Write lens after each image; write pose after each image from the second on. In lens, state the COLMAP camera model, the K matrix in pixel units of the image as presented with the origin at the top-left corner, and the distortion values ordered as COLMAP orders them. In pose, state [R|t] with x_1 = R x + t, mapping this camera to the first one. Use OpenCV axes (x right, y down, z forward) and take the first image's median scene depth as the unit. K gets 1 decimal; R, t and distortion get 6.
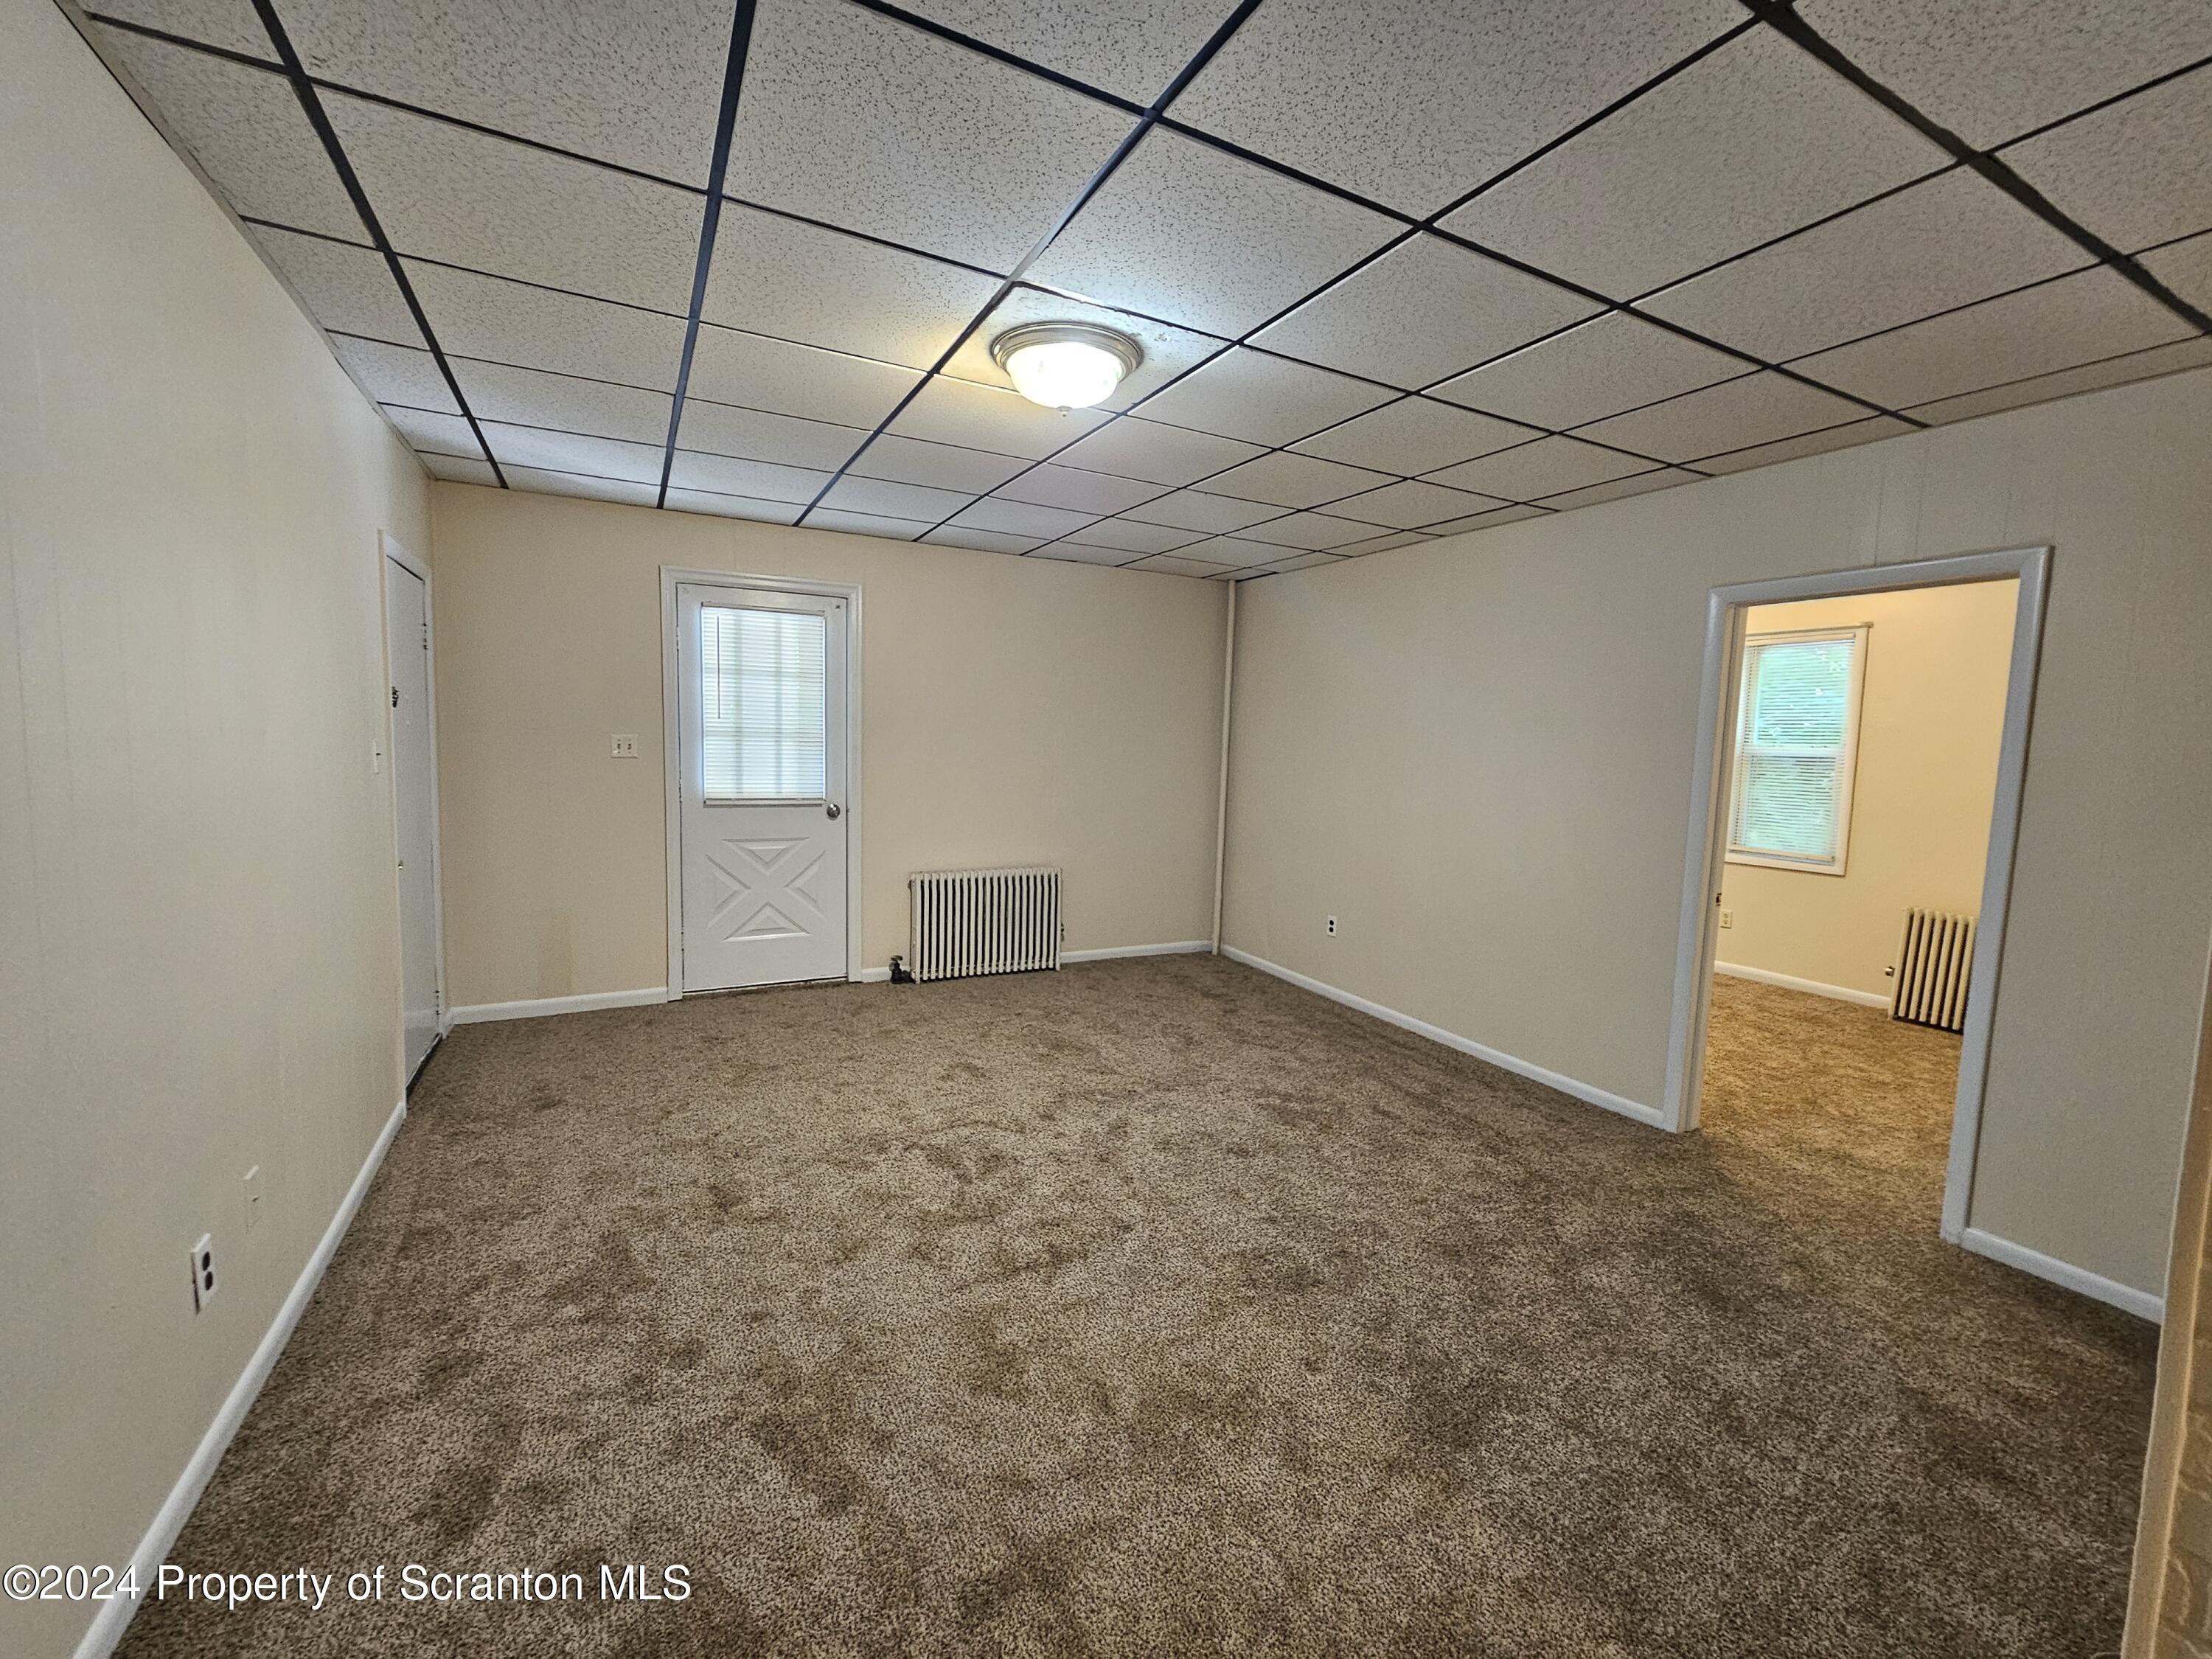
lens RADIAL K [[909.7, 0, 1116.6], [0, 909.7, 827.2], [0, 0, 1]] dist [-0.005908, -0.000176]
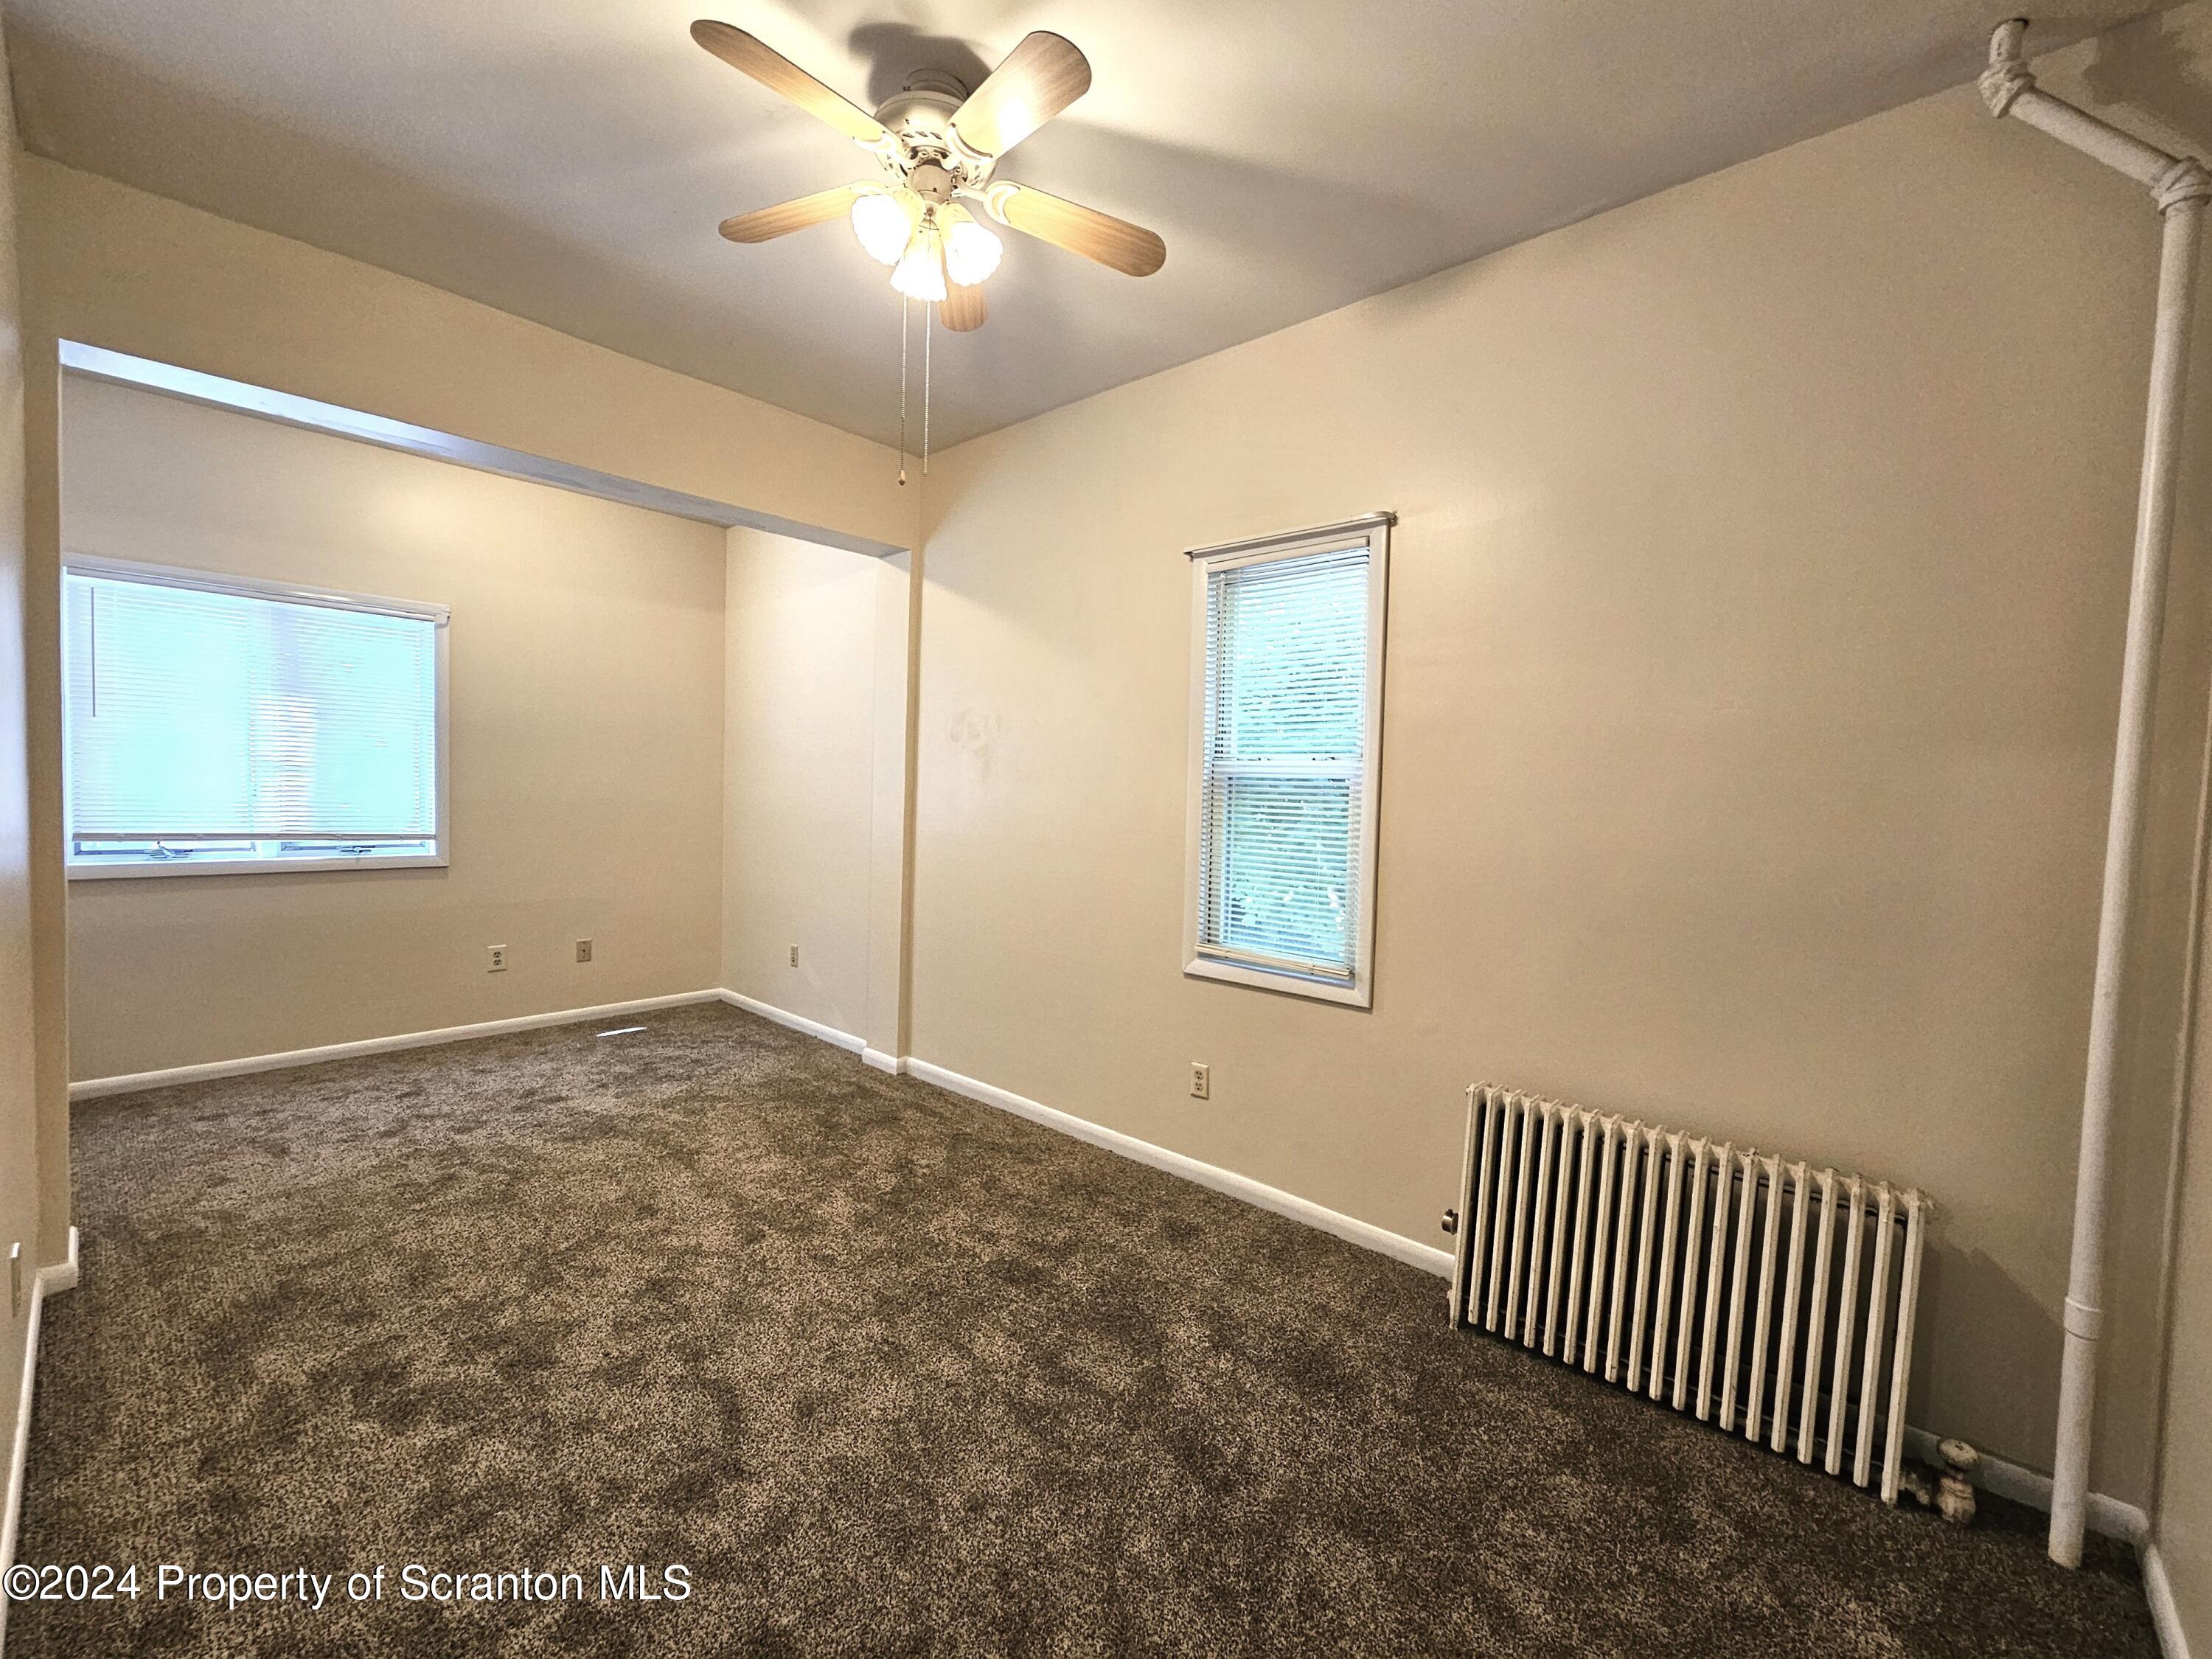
lens RADIAL K [[909.7, 0, 1102.3], [0, 909.7, 828.3], [0, 0, 1]] dist [-0.005908, -0.000176]
pose [[0.943509, -0.016913, 0.330914, 0.514017], [0.027856, 0.999210, -0.028354, -0.039955], [-0.330173, 0.035970, 0.943235, 0.587147]]
